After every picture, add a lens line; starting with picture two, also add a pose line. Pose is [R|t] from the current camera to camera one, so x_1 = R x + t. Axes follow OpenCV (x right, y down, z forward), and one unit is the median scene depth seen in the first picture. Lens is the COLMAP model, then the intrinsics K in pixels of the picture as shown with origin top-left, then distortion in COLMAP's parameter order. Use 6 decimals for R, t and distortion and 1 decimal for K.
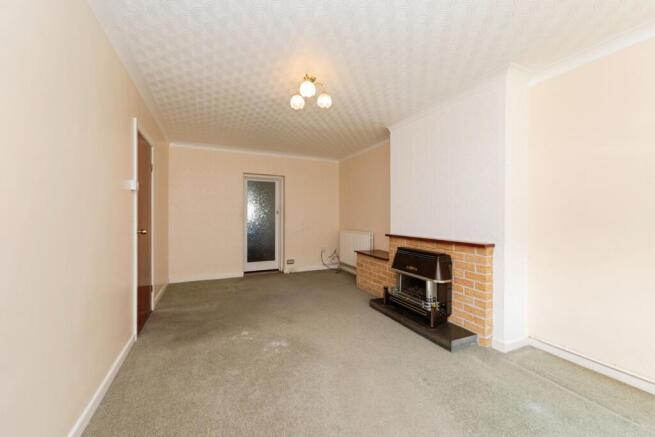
lens RADIAL K [[254.1, 0, 326.3], [0, 254.1, 216.6], [0, 0, 1]] dist [0.001621, 0.000229]
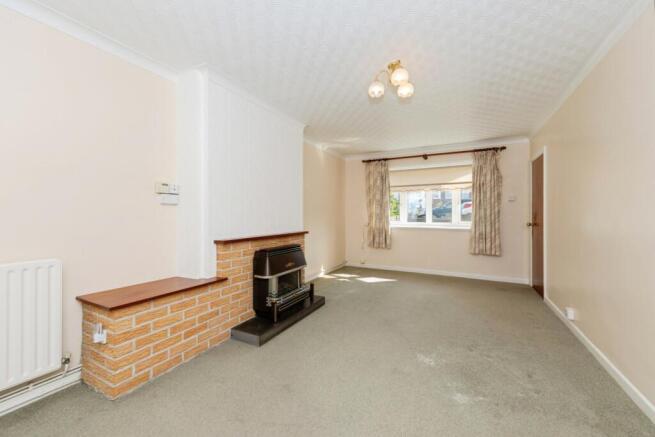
lens RADIAL K [[254.1, 0, 327.8], [0, 254.1, 217.1], [0, 0, 1]] dist [0.001621, 0.000229]
pose [[-0.607041, 0.006437, 0.794644, -0.506999], [0.010171, 0.999948, -0.000331, 0.014346], [-0.794605, 0.007882, -0.607075, 1.352180]]
